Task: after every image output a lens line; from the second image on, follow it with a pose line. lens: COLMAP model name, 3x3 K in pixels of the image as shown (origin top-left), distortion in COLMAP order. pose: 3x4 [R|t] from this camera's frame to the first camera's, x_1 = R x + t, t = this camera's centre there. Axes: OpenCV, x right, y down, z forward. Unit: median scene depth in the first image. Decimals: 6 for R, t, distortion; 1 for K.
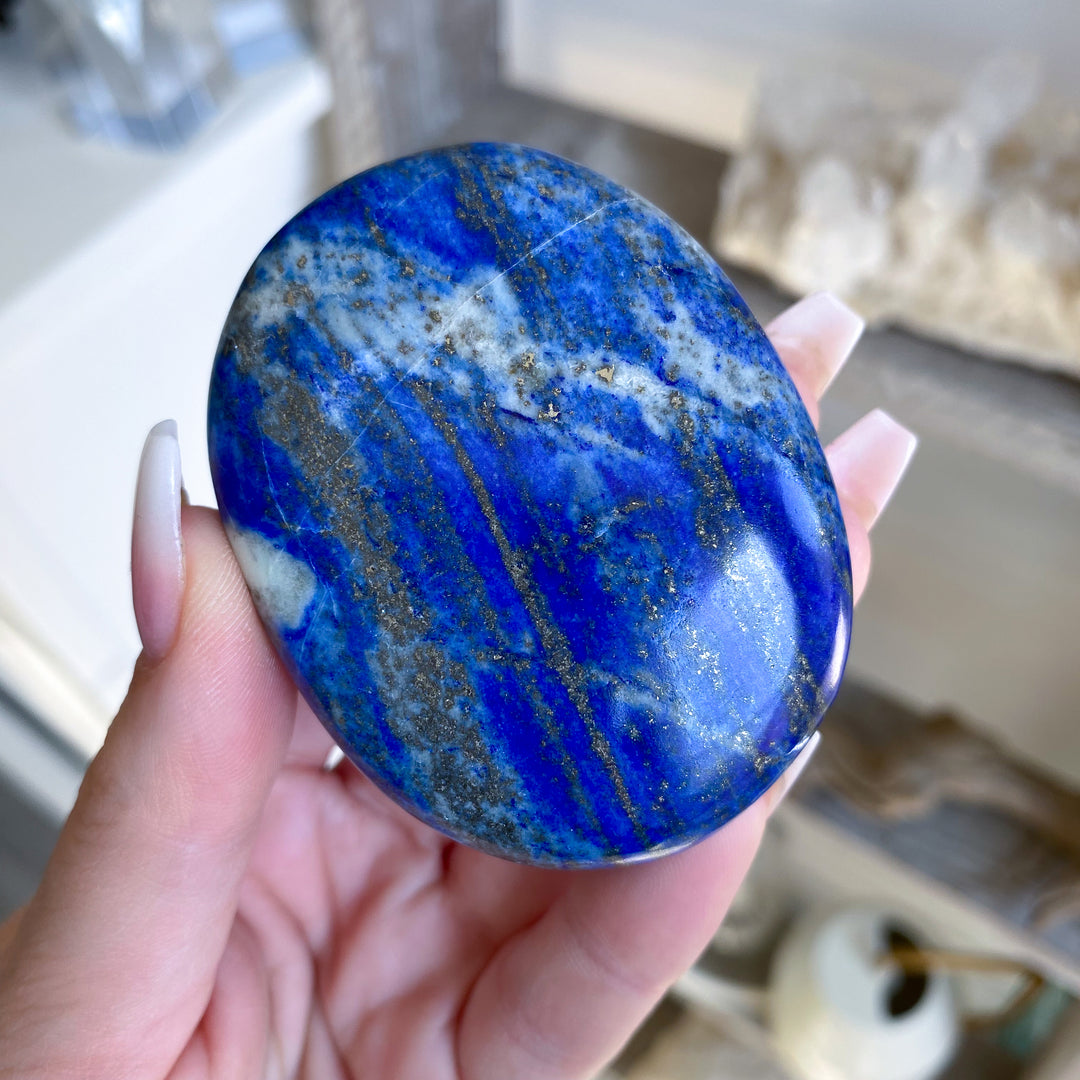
lens RADIAL K [[1135.7, 0, 540.0], [0, 1135.7, 540.0], [0, 0, 1]] dist [0.204261, -0.992297]
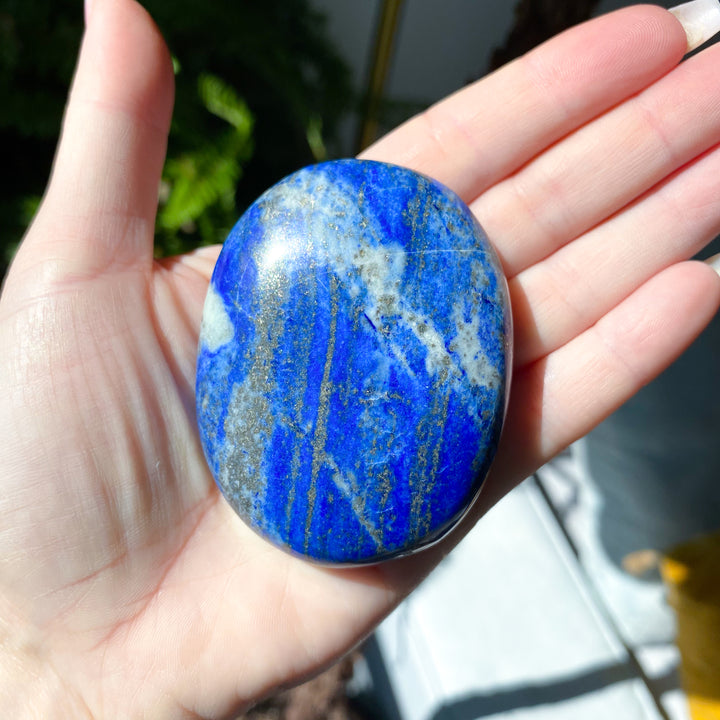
lens RADIAL K [[756.2, 0, 363.3], [0, 756.2, 343.4], [0, 0, 1]] dist [0.200524, -0.946090]
pose [[0.839875, 0.540583, -0.048787, 0.050350], [-0.540143, 0.841261, 0.022919, -0.100642], [0.053432, 0.007103, 0.998546, -0.236927]]
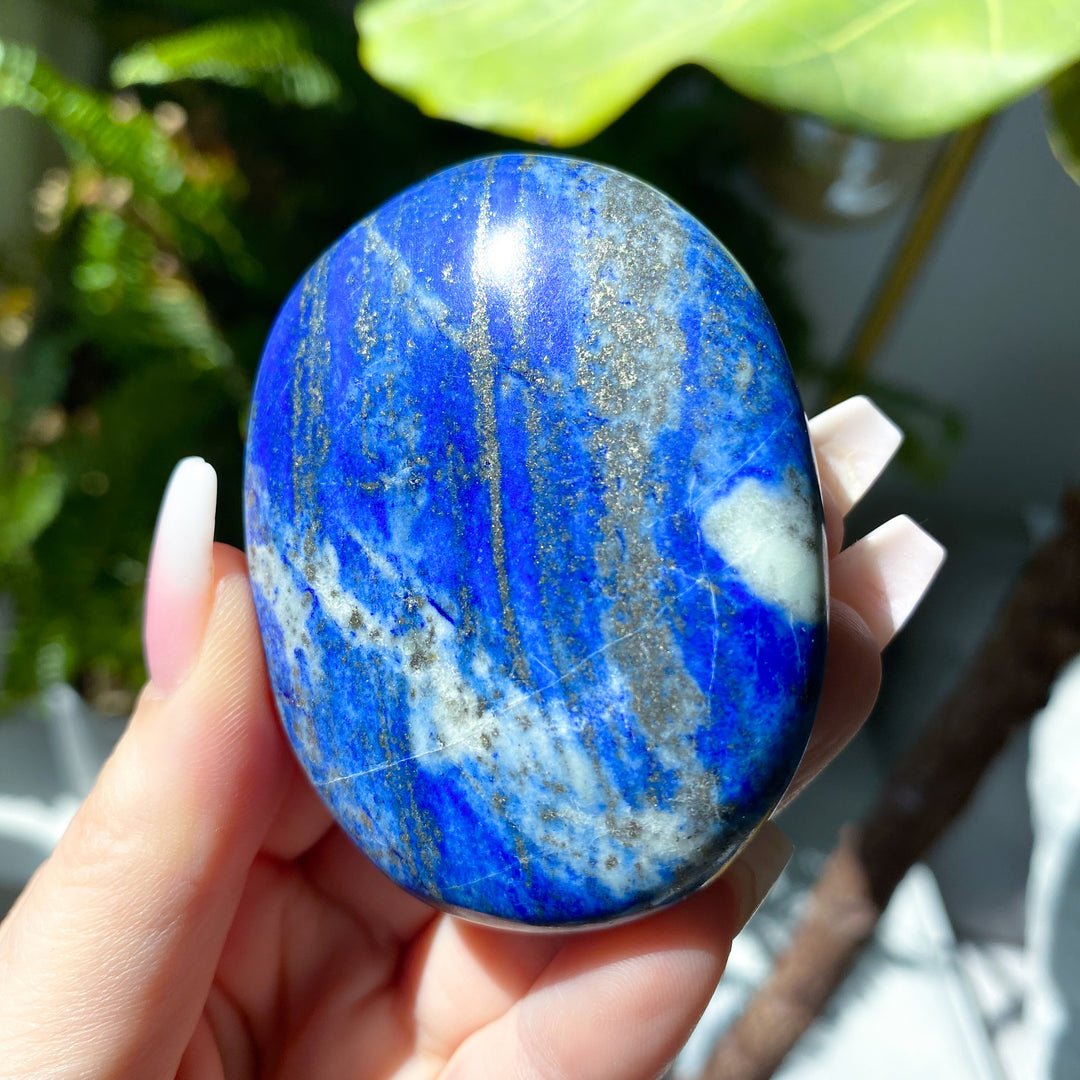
lens RADIAL K [[1134.3, 0, 544.9], [0, 1134.3, 515.1], [0, 0, 1]] dist [0.200524, -0.946090]
pose [[-0.860201, -0.311304, 0.403911, -0.456307], [0.323552, -0.945383, -0.039568, 0.034954], [0.394168, 0.096650, 0.913942, 0.138612]]
